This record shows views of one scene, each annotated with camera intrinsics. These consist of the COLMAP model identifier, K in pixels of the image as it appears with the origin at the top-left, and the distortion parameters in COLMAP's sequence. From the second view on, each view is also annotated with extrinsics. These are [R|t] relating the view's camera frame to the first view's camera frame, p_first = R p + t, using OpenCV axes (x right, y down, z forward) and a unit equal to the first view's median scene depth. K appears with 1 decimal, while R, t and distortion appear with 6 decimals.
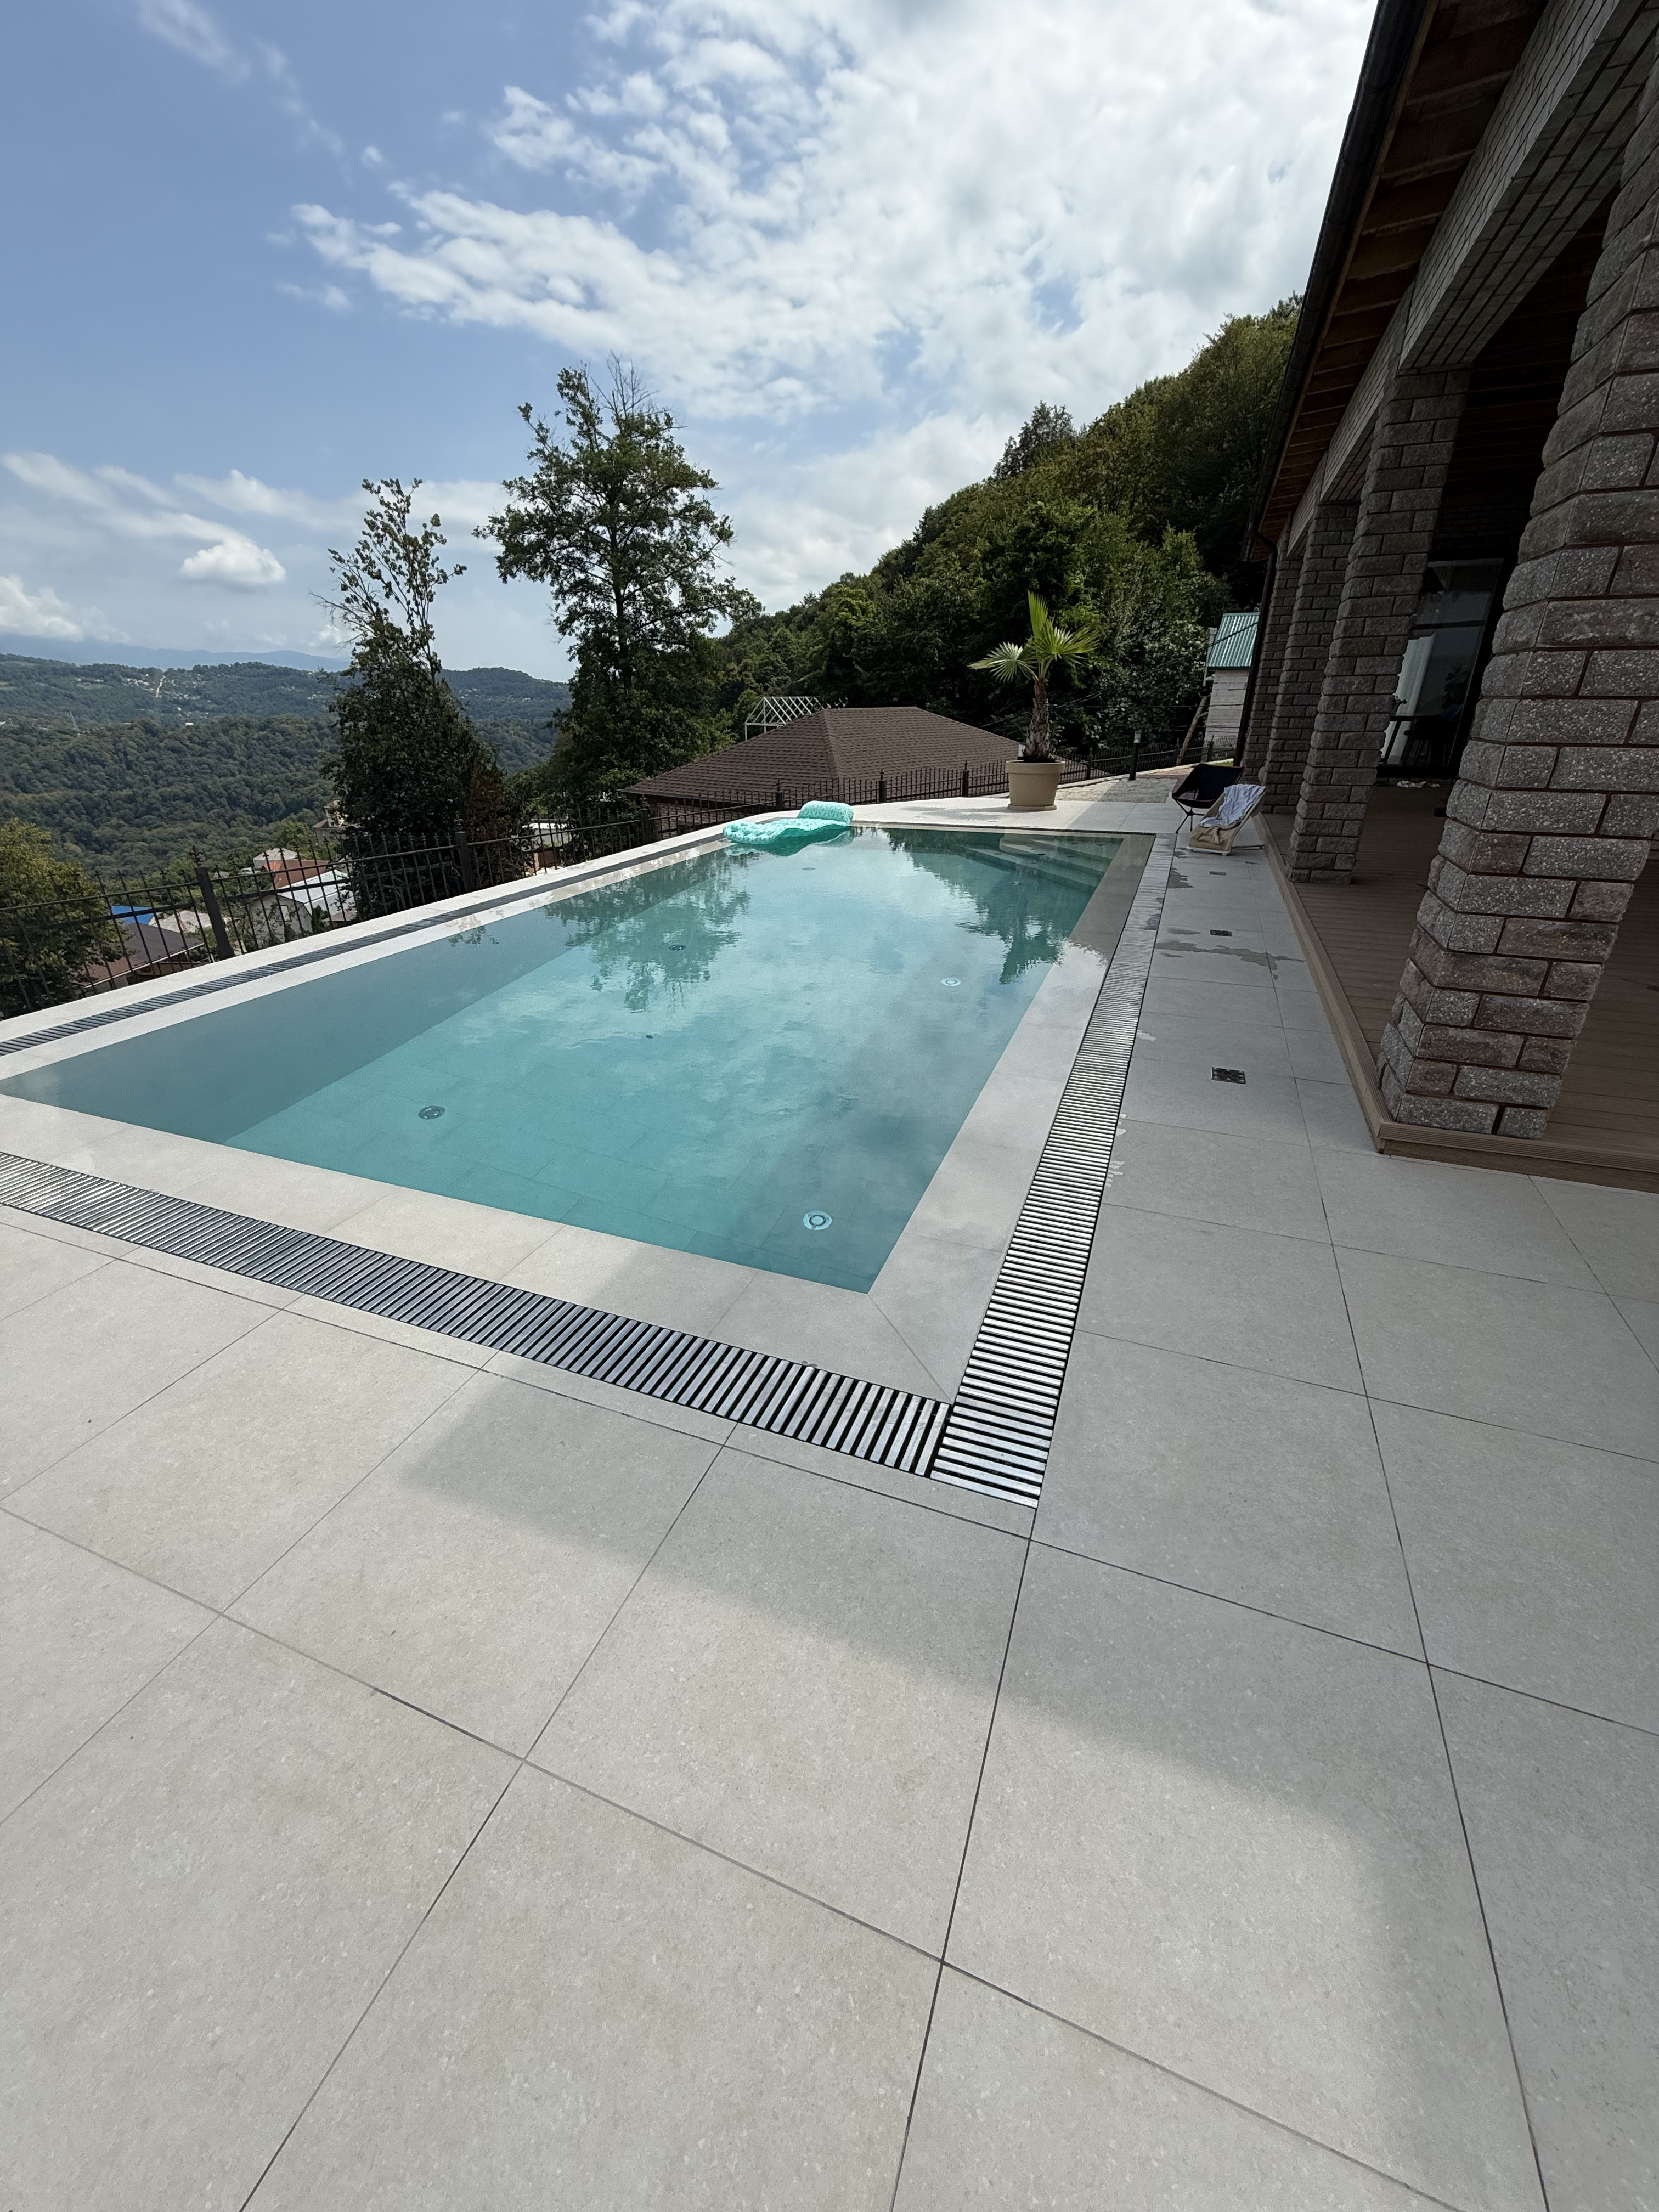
lens RADIAL K [[880.3, 0, 831.5], [0, 880.3, 1100.9], [0, 0, 1]] dist [0.000309, 0.000071]
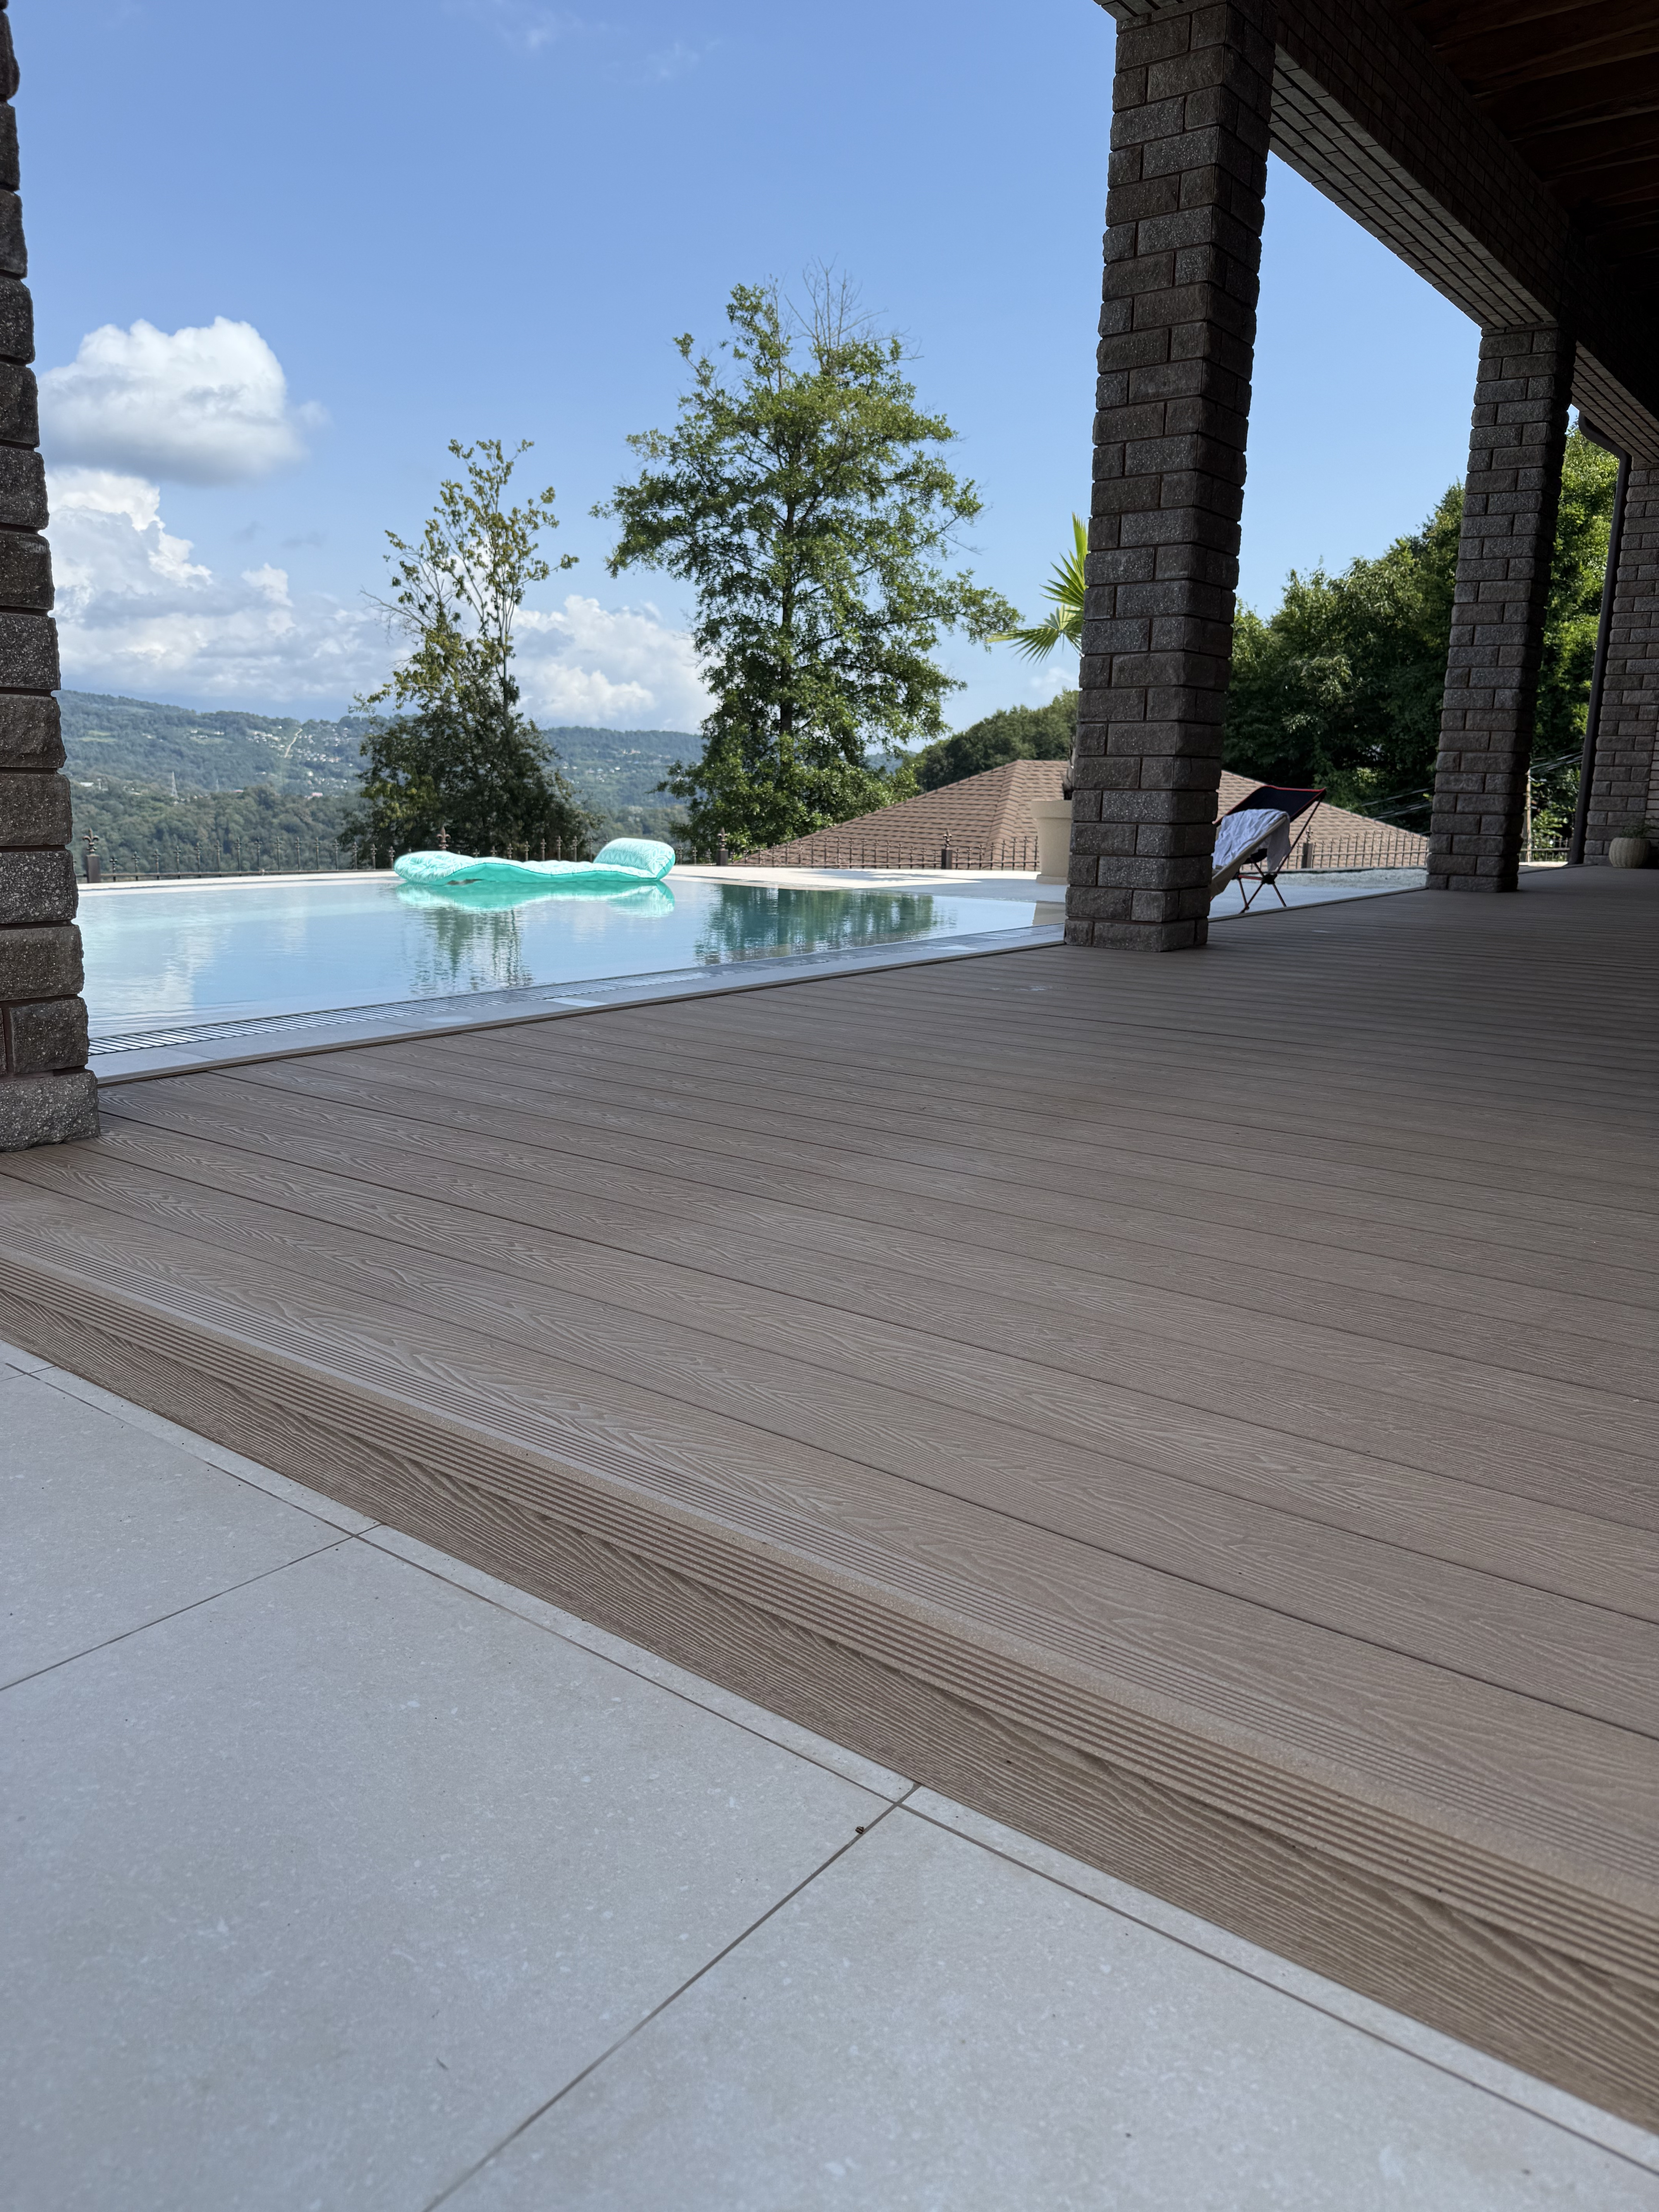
lens RADIAL K [[1574.7, 0, 840.9], [0, 1574.7, 1105.1], [0, 0, 1]] dist [0.039057, -0.051697]
pose [[0.961892, 0.086866, -0.259265, 0.133038], [-0.143435, 0.967560, -0.207976, 0.009058], [0.232788, 0.237238, 0.943148, 0.031297]]
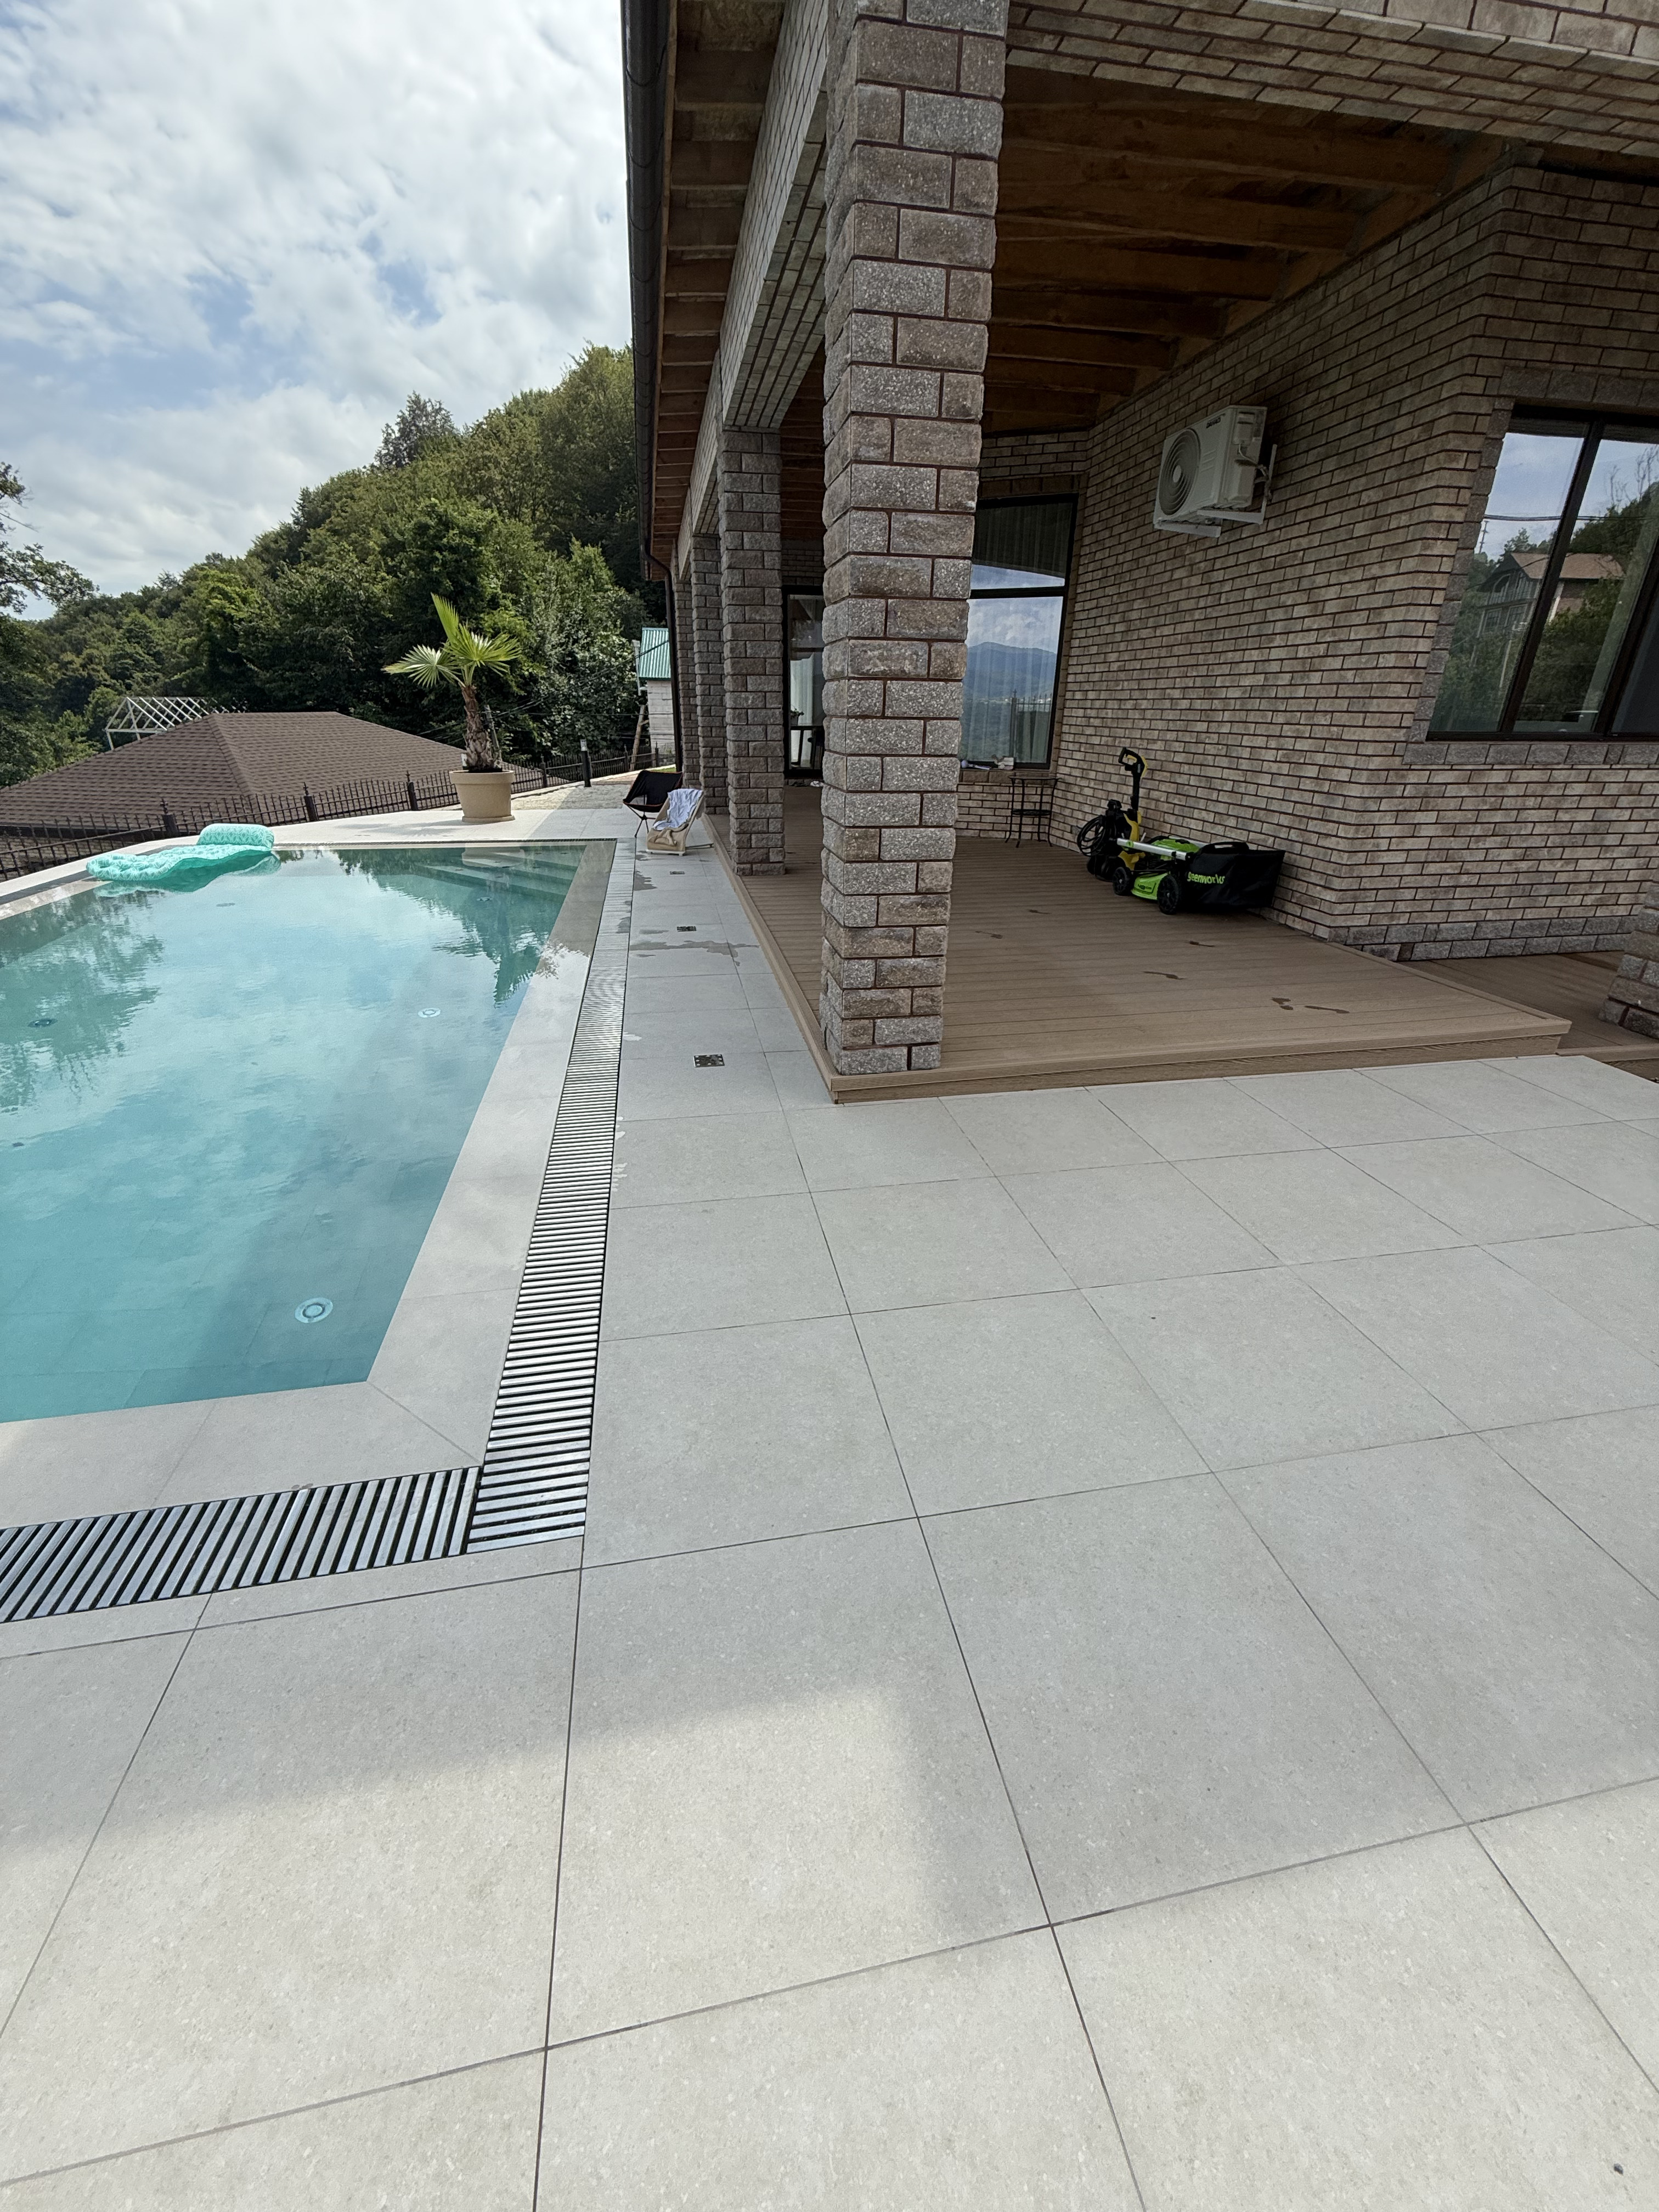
lens RADIAL K [[880.3, 0, 831.5], [0, 880.3, 1100.9], [0, 0, 1]] dist [0.000309, 0.000071]
pose [[0.848376, -0.204221, 0.488418, 0.004559], [0.207358, 0.977069, 0.048360, -0.000190], [-0.487095, 0.060250, 0.871268, -0.001440]]
